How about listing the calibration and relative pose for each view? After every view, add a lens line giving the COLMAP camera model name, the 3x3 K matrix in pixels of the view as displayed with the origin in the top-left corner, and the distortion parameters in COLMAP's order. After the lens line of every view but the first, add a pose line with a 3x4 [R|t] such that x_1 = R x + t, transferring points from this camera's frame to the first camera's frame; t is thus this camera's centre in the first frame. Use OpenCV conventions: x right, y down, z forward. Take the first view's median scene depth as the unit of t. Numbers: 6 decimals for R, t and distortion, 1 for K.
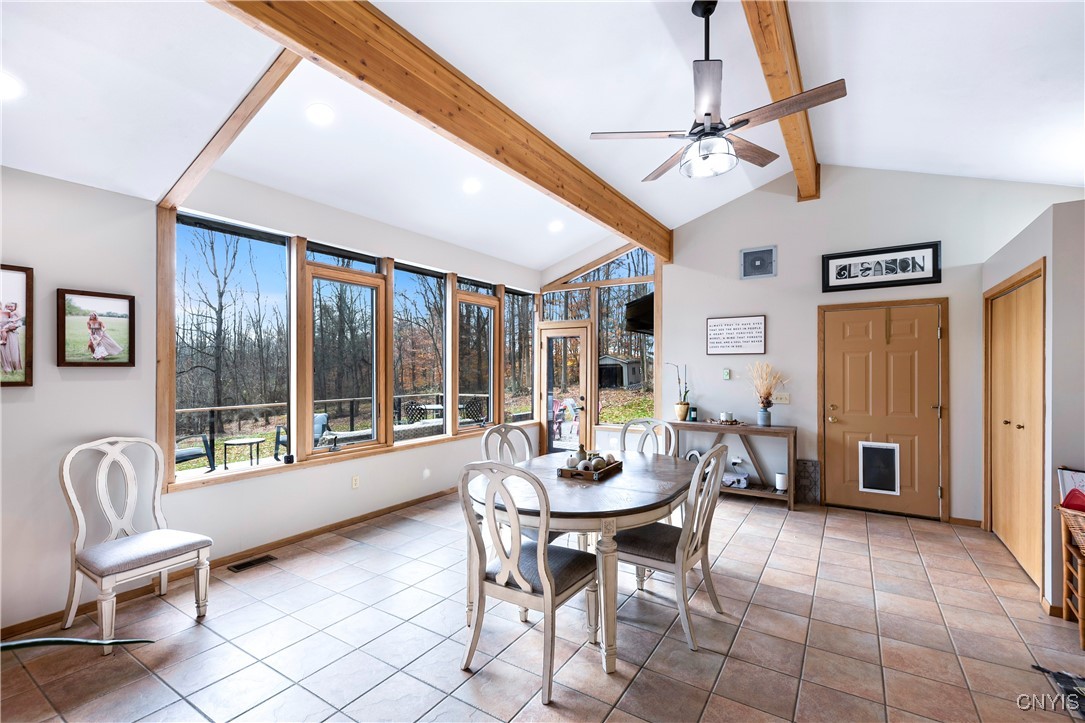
lens RADIAL K [[481.1, 0, 543.3], [0, 481.1, 369.0], [0, 0, 1]] dist [0.002783, -0.000003]
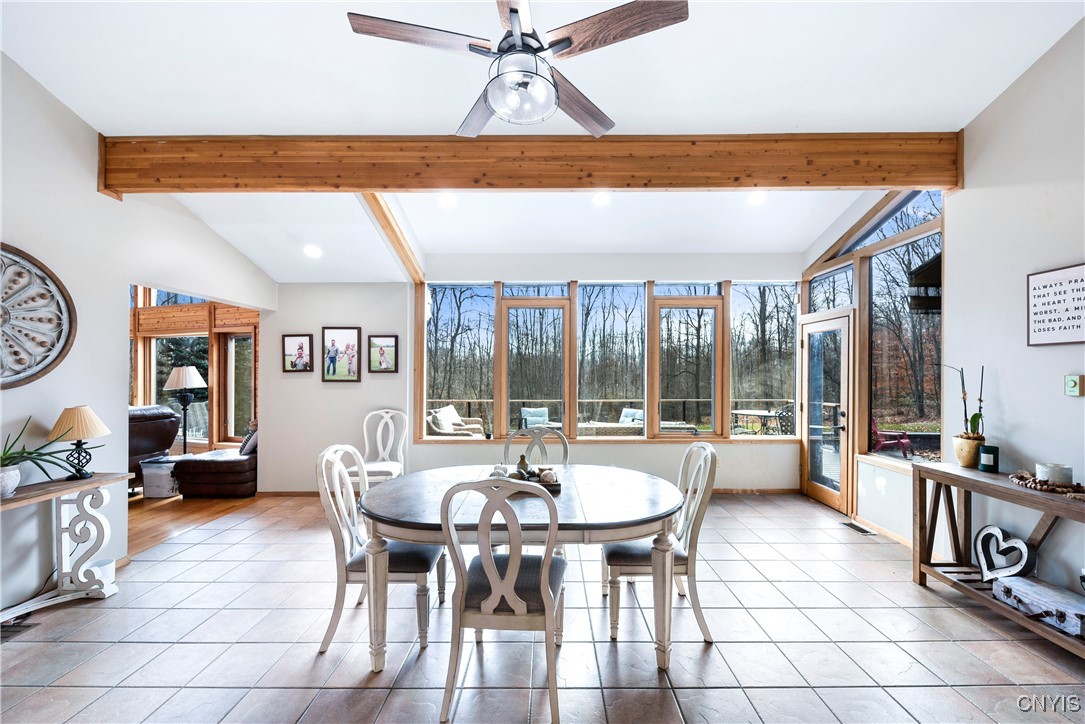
lens RADIAL K [[414.0, 0, 544.8], [0, 414.0, 373.2], [0, 0, 1]] dist [0.000347, -0.000107]
pose [[0.535762, -0.000483, -0.844369, 0.475747], [0.000839, 1.000000, -0.000039, -0.001624], [0.844369, -0.000688, 0.535762, 0.364879]]
